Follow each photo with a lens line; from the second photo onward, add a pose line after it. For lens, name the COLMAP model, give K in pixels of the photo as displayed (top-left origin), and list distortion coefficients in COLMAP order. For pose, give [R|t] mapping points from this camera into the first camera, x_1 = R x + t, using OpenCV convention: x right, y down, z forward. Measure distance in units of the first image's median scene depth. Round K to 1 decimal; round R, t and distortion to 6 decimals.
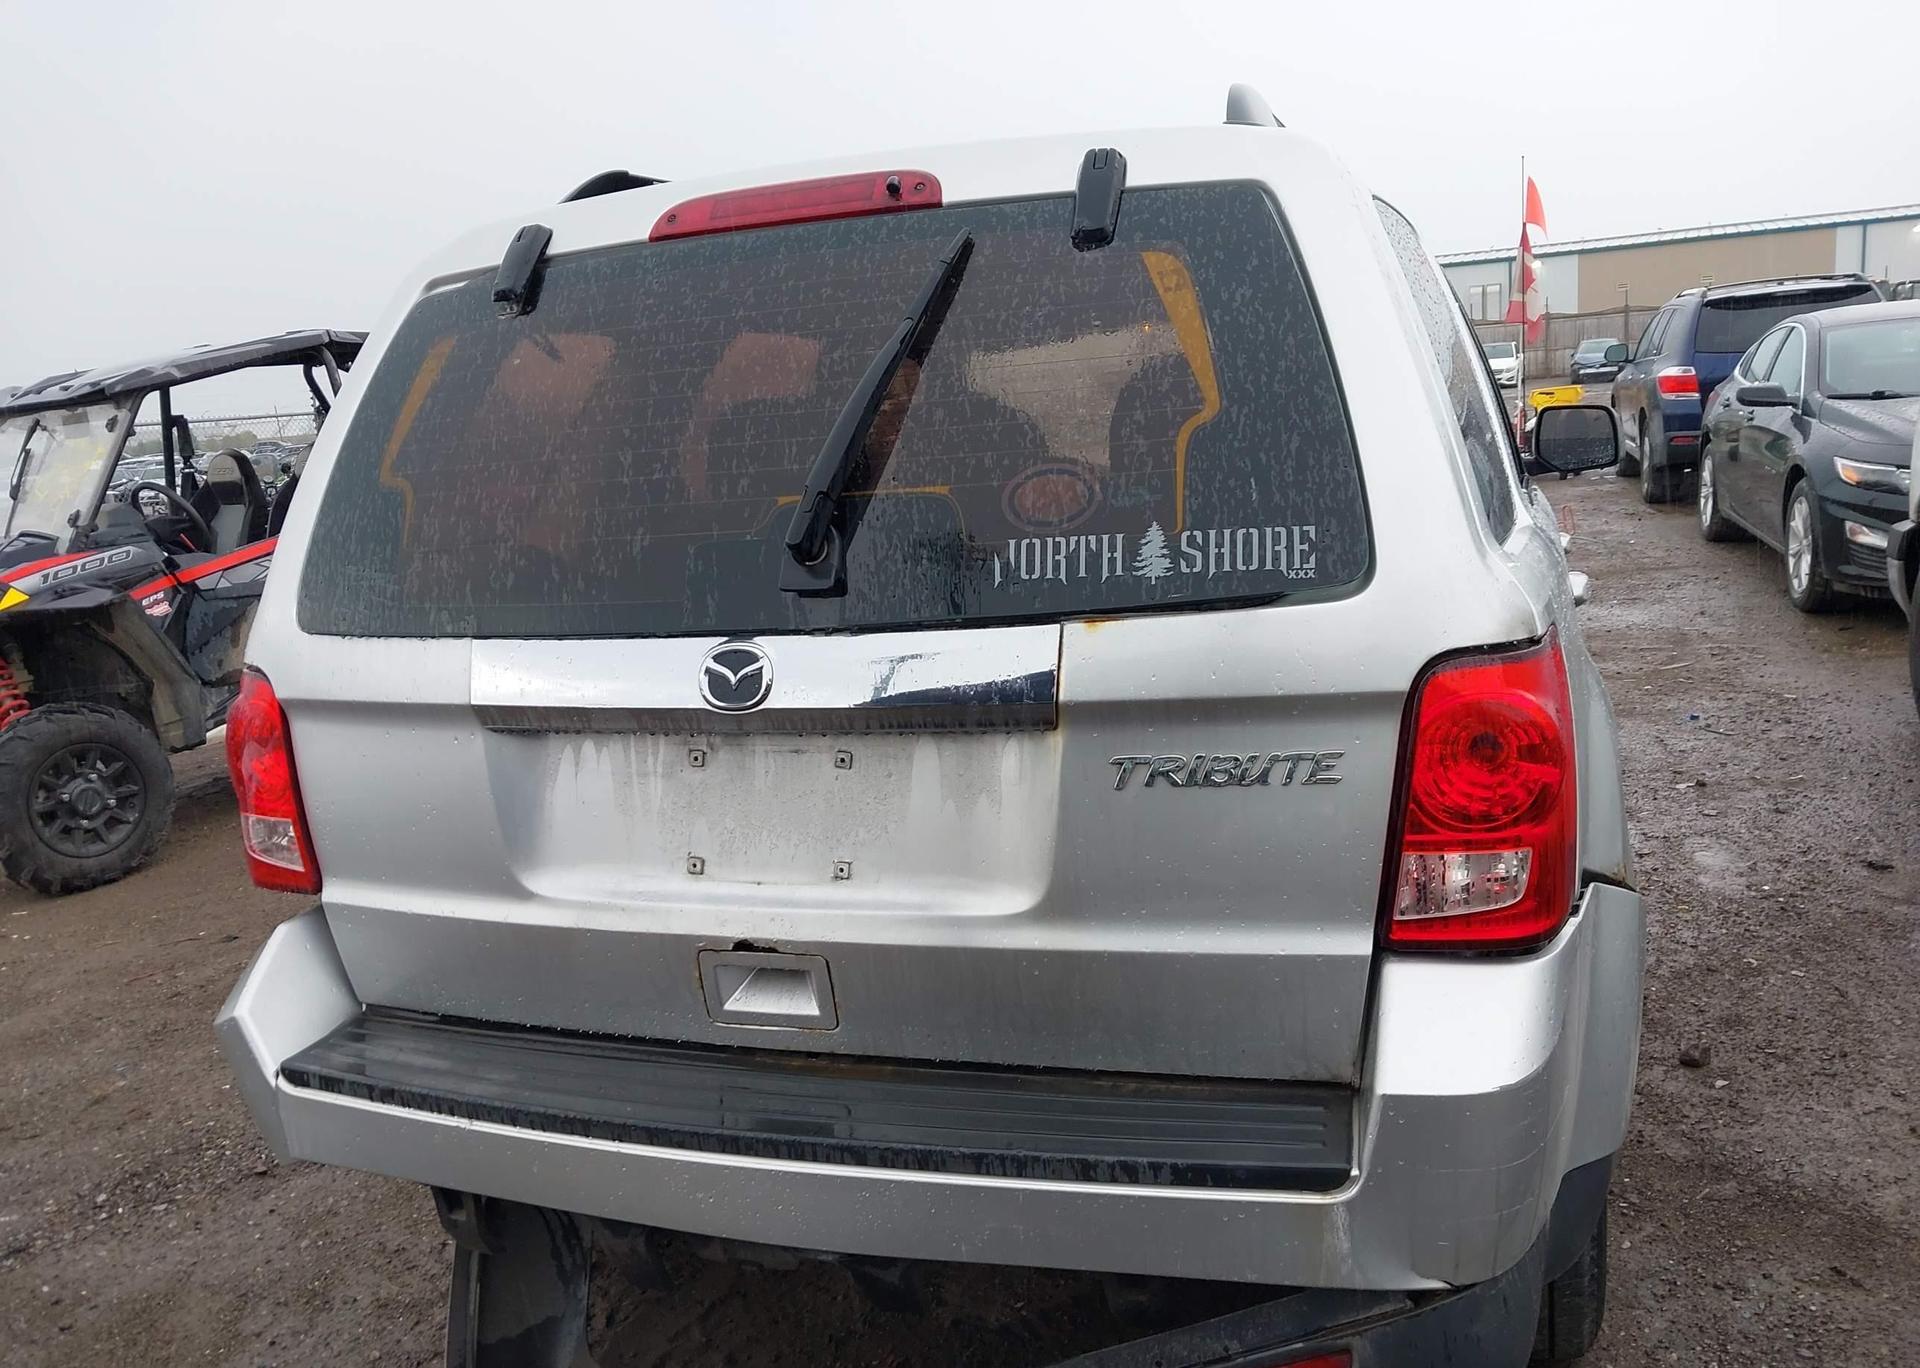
lens RADIAL K [[1500.9, 0, 953.0], [0, 1500.9, 615.7], [0, 0, 1]] dist [0.033640, -0.044932]
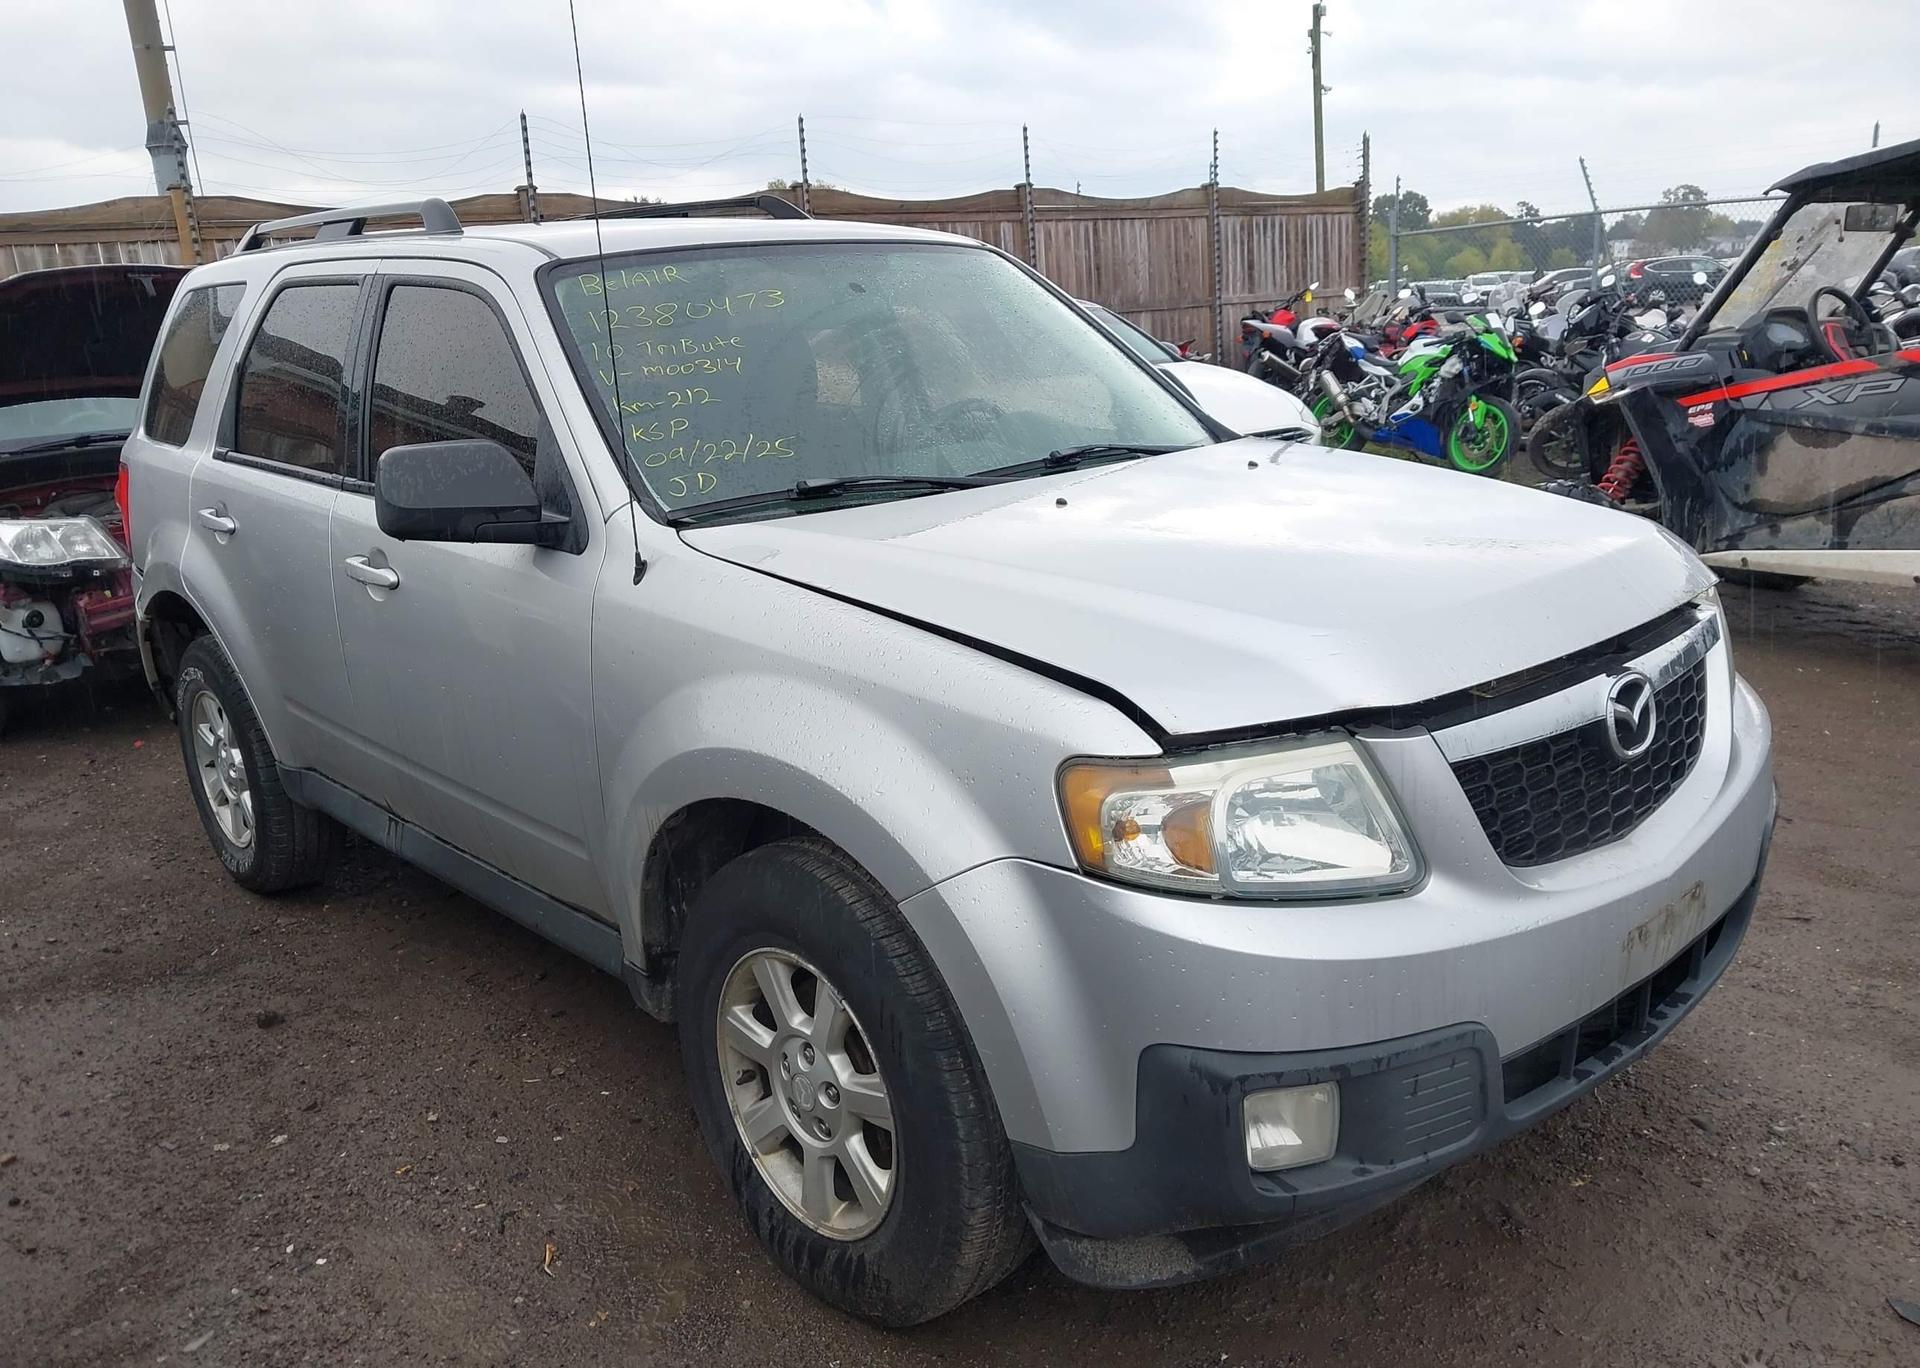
lens RADIAL K [[1500.9, 0, 958.6], [0, 1500.9, 694.6], [0, 0, 1]] dist [0.033640, -0.044932]
pose [[-0.450191, 0.318679, -0.834129, 0.603415], [-0.035842, 0.926944, 0.373483, -0.194130], [0.892213, 0.198036, -0.405880, 1.004356]]
